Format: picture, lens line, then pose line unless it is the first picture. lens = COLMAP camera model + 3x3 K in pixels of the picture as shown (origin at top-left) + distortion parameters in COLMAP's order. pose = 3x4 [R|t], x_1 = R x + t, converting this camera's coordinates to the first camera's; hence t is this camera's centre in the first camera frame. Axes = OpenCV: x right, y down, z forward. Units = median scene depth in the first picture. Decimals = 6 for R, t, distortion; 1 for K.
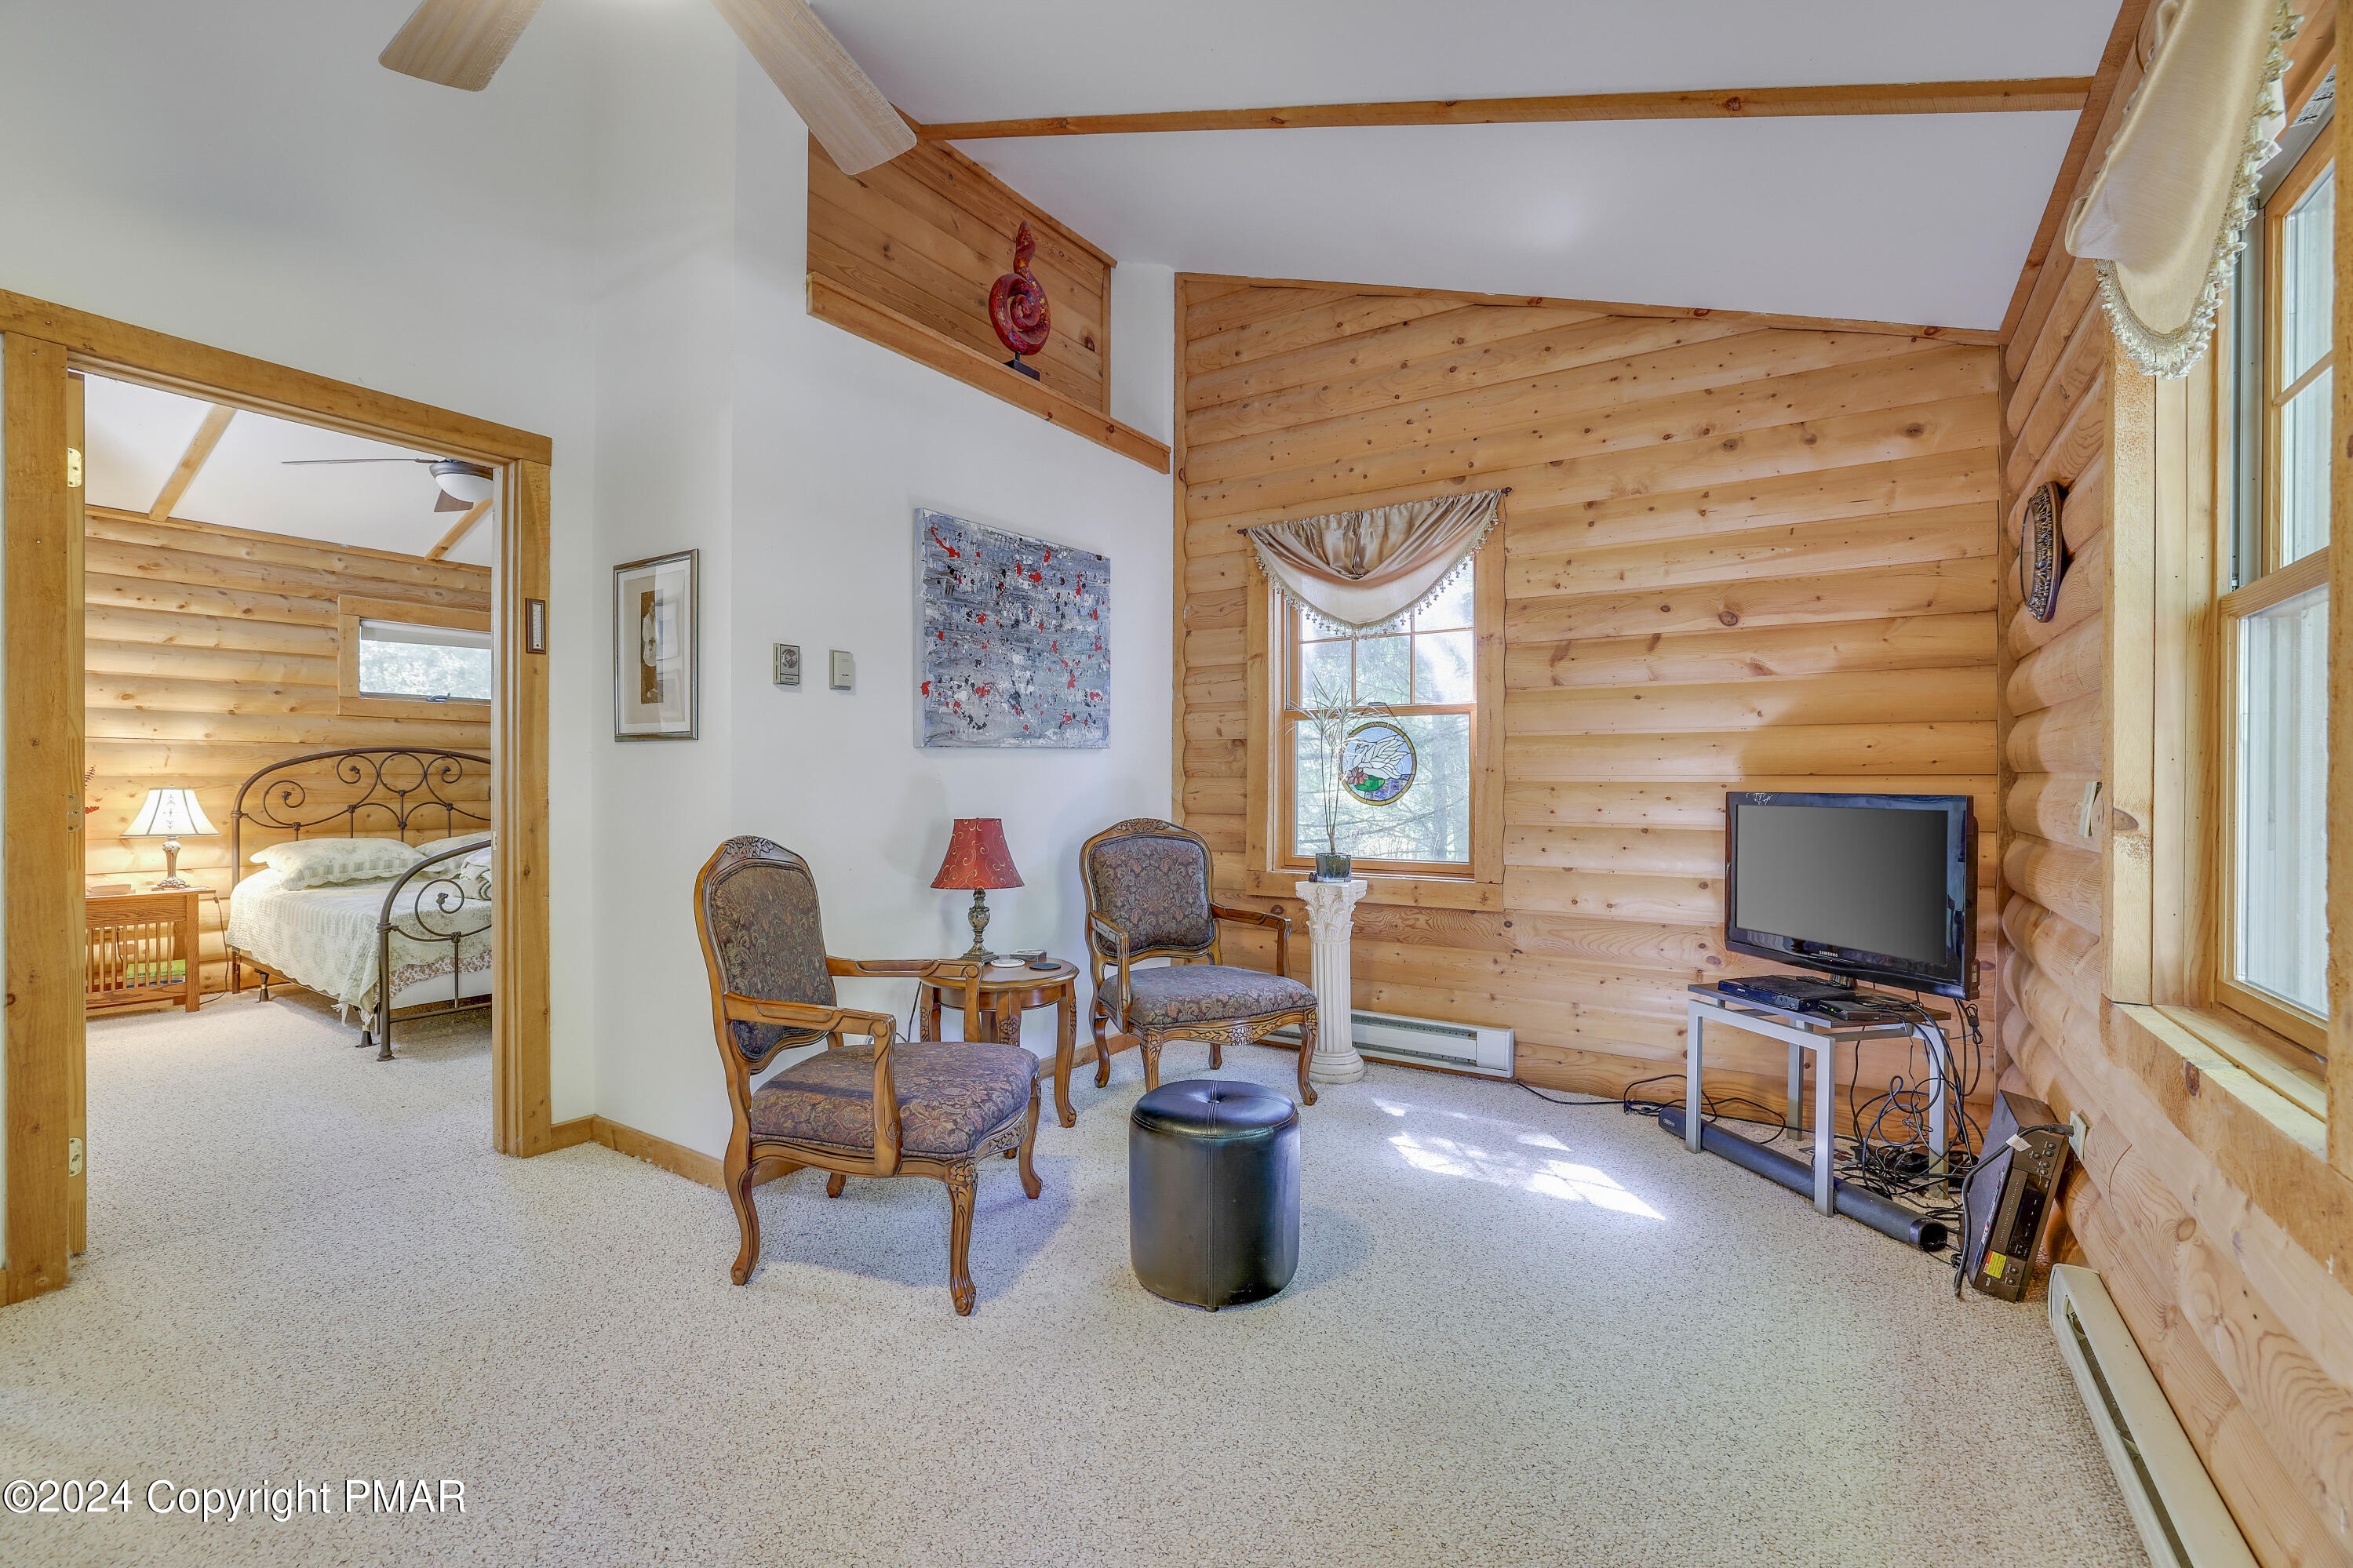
lens RADIAL K [[1054.7, 0, 1163.1], [0, 1054.7, 792.3], [0, 0, 1]] dist [-0.044594, 0.023053]
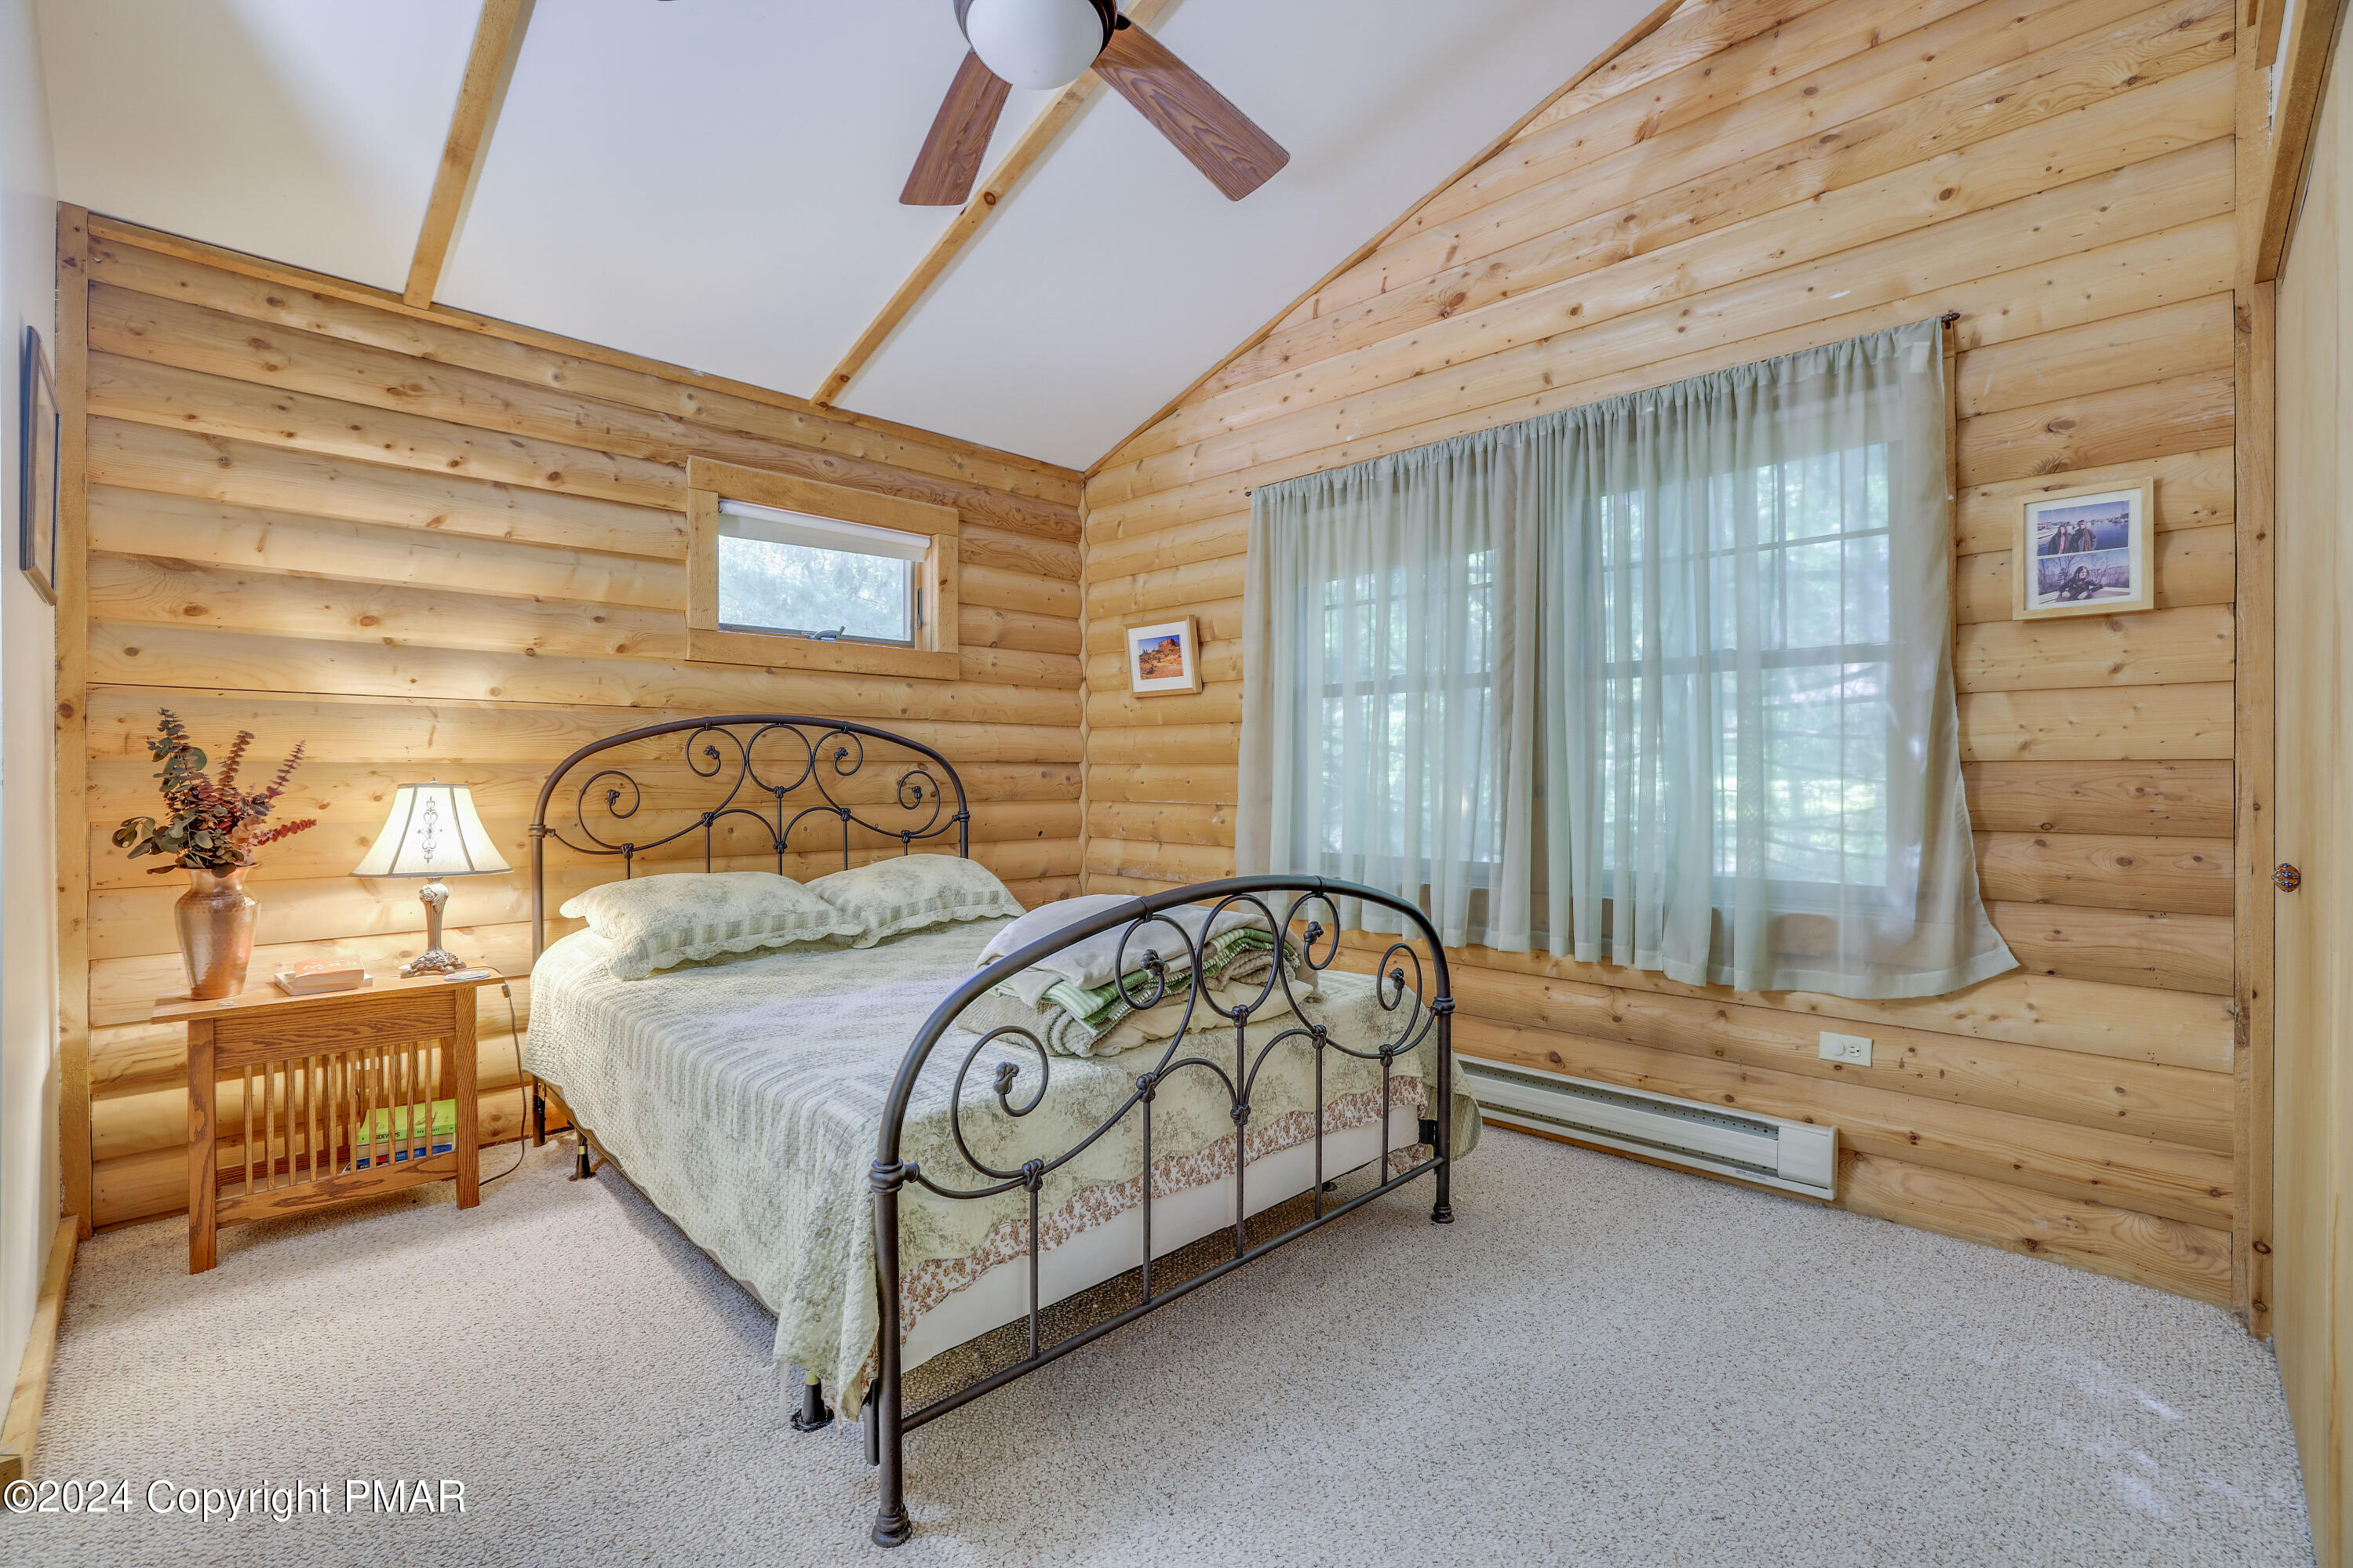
lens RADIAL K [[1054.7, 0, 1163.1], [0, 1054.7, 792.3], [0, 0, 1]] dist [-0.044594, 0.023053]
pose [[0.980643, 0.001145, -0.195799, -0.422499], [0.000251, 0.999975, 0.007104, -0.003484], [0.195802, -0.007015, 0.980618, 0.477148]]
